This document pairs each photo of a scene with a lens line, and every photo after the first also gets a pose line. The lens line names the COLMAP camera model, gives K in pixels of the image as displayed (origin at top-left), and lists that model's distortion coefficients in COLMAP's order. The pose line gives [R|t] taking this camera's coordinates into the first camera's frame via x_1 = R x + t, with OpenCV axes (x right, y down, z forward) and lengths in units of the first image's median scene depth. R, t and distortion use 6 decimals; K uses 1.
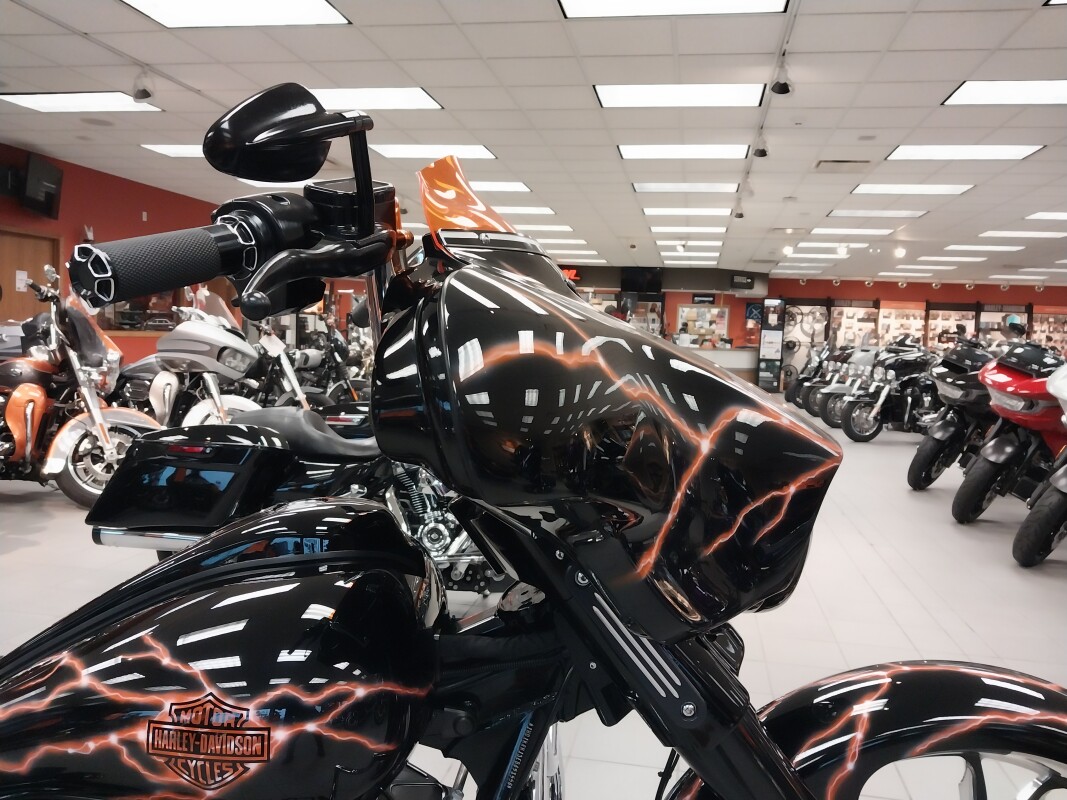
lens RADIAL K [[831.3, 0, 544.7], [0, 831.3, 406.9], [0, 0, 1]] dist [0.002727, -0.000419]
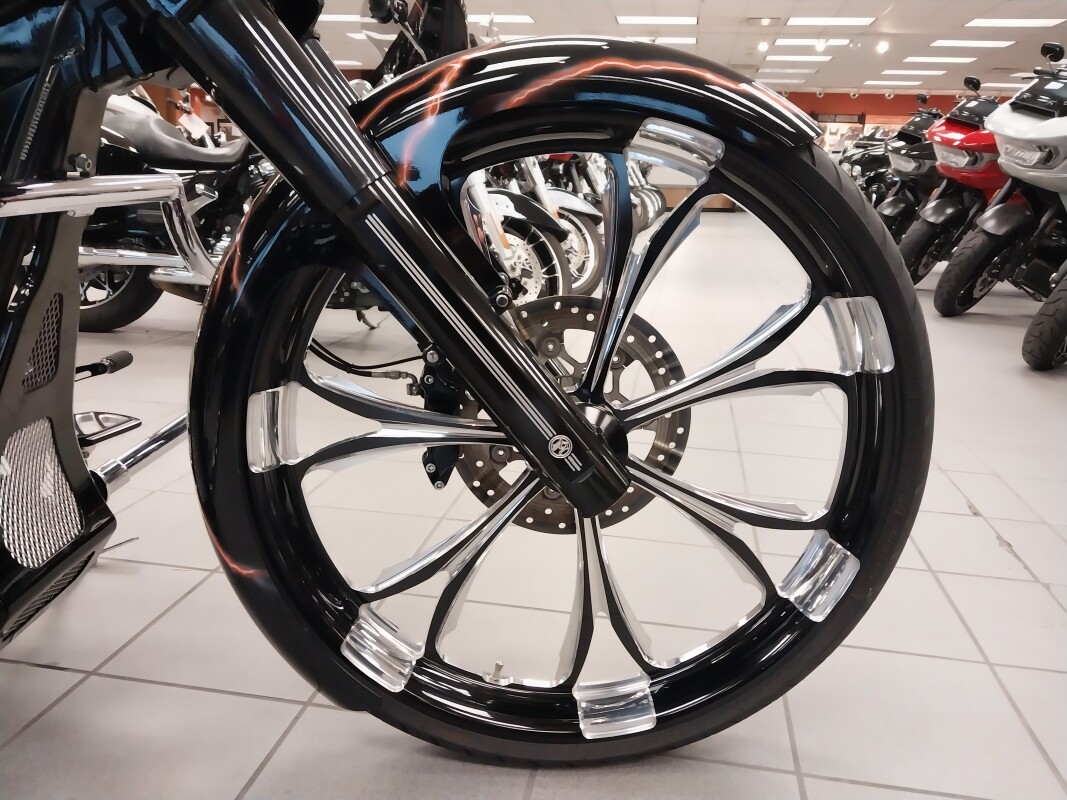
lens RADIAL K [[821.9, 0, 547.5], [0, 821.9, 404.8], [0, 0, 1]] dist [0.011179, 0.001065]
pose [[0.999903, -0.008727, 0.010866, 0.066433], [0.006620, 0.983509, 0.180737, 0.079104], [-0.012264, -0.180647, 0.983472, 0.023156]]
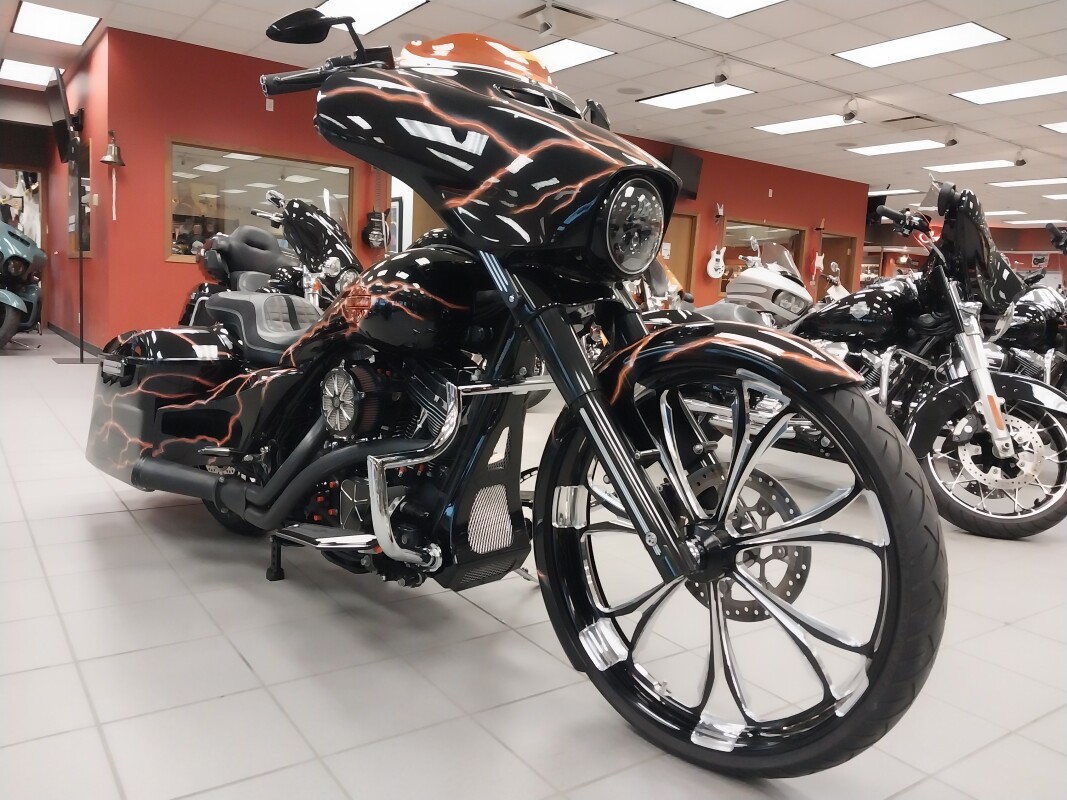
lens RADIAL K [[820.1, 0, 530.7], [0, 820.1, 428.3], [0, 0, 1]] dist [0.005369, -0.072202]
pose [[0.692561, 0.103797, -0.713853, 0.195445], [-0.079473, 0.994548, 0.067508, 0.065379], [0.716968, 0.009979, 0.697034, -0.035072]]
